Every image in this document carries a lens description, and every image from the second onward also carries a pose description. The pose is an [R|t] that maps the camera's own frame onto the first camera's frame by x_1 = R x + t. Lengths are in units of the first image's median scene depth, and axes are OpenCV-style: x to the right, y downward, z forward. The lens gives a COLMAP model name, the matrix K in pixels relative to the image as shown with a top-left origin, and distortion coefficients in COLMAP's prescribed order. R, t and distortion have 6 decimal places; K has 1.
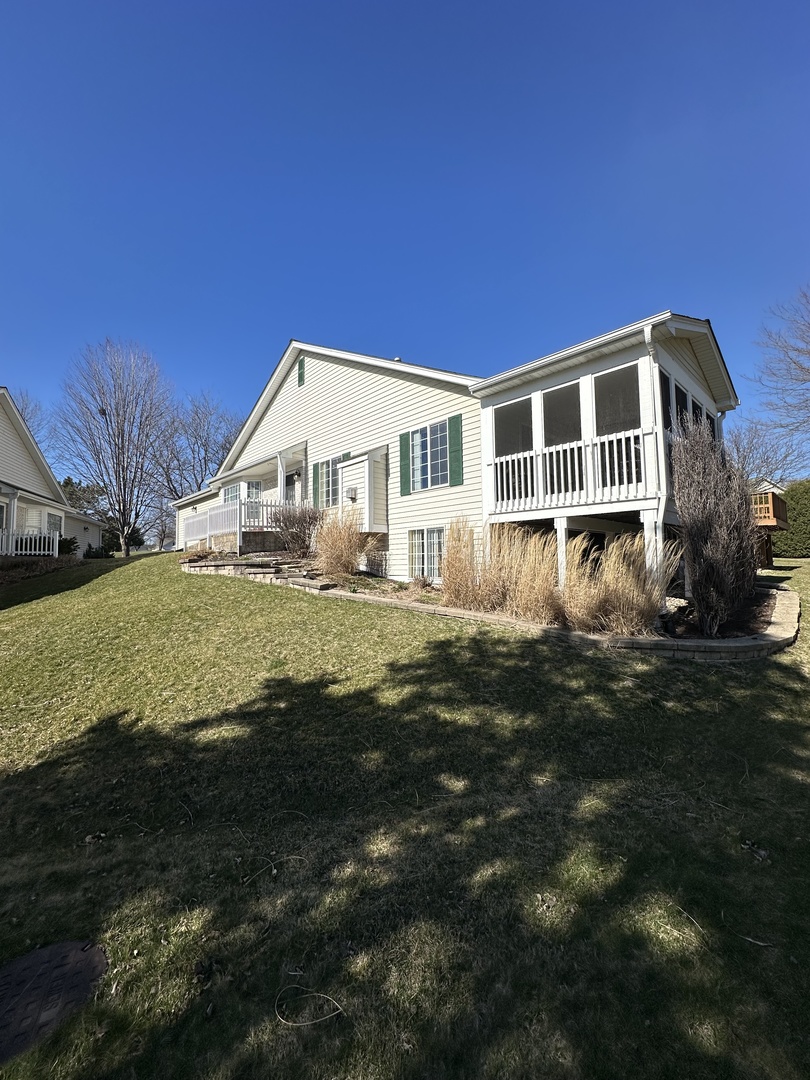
lens RADIAL K [[436.2, 0, 403.0], [0, 436.2, 534.0], [0, 0, 1]] dist [-0.008594, 0.000112]
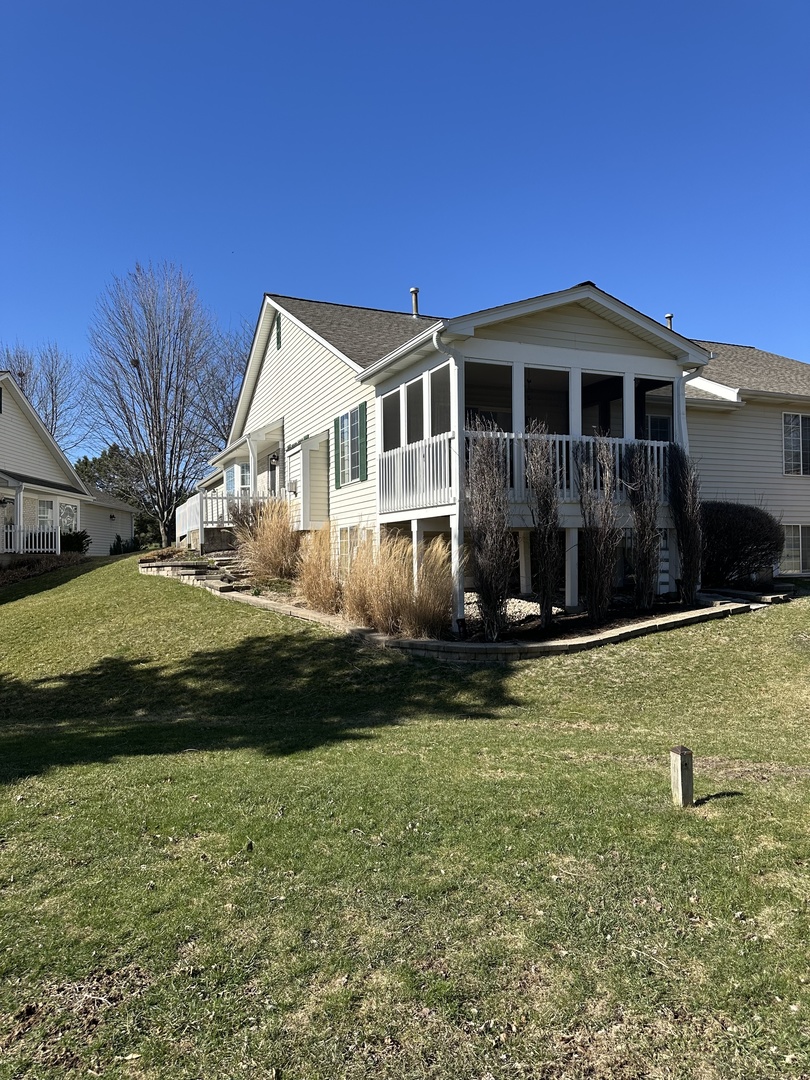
lens RADIAL K [[748.0, 0, 406.9], [0, 748.0, 546.8], [0, 0, 1]] dist [0.045372, -0.002212]
pose [[0.944354, -0.005466, -0.328885, 0.675852], [0.025381, 0.998092, 0.056290, -0.054730], [0.327949, -0.061505, 0.942691, -0.431016]]
